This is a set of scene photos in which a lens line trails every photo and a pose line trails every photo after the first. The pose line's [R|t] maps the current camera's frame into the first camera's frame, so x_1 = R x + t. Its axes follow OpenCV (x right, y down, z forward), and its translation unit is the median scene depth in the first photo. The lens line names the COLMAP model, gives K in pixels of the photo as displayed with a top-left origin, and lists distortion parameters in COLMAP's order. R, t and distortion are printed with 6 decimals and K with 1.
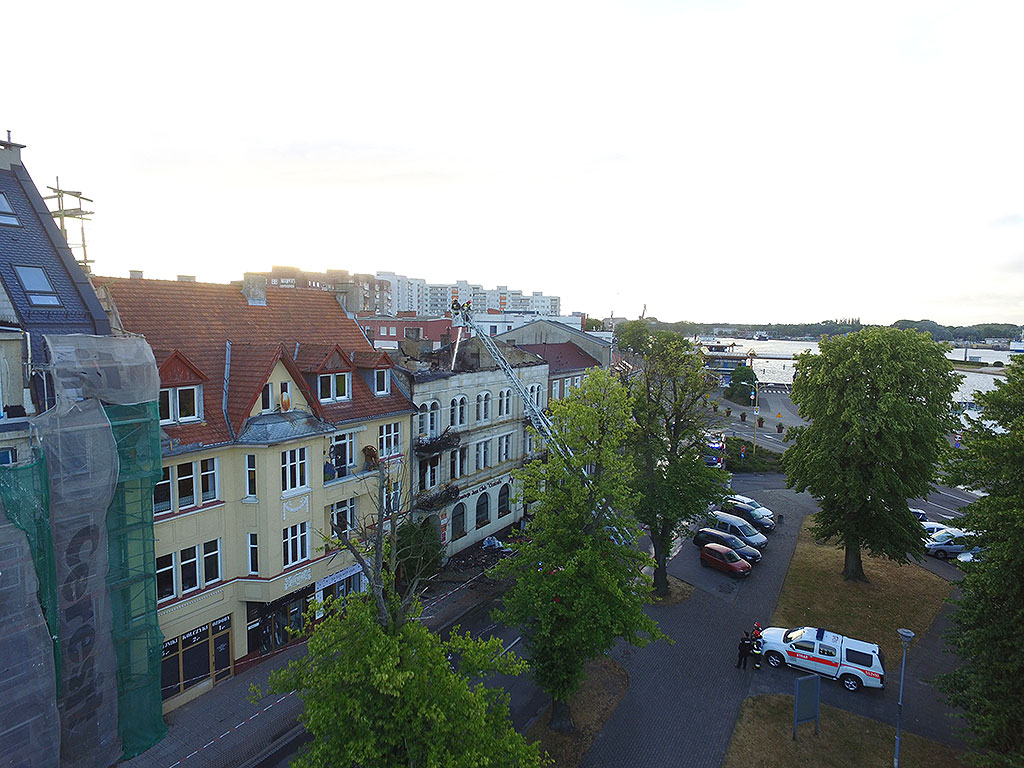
lens RADIAL K [[592.8, 0, 508.5], [0, 592.8, 381.5], [0, 0, 1]] dist [-0.015610, 0.015040]
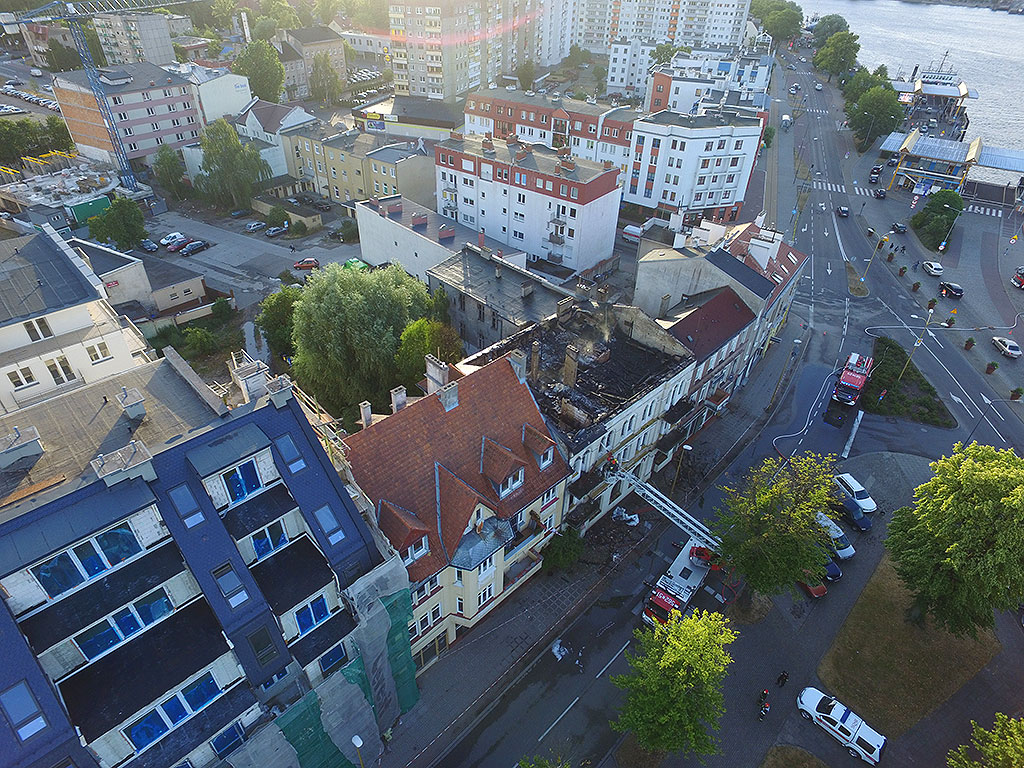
lens RADIAL K [[592.8, 0, 506.8], [0, 592.8, 380.5], [0, 0, 1]] dist [-0.015610, 0.015040]
pose [[0.971563, 0.146289, -0.186186, -0.069771], [-0.032470, 0.861202, 0.507225, -0.607770], [0.234546, -0.486755, 0.841462, 0.013766]]
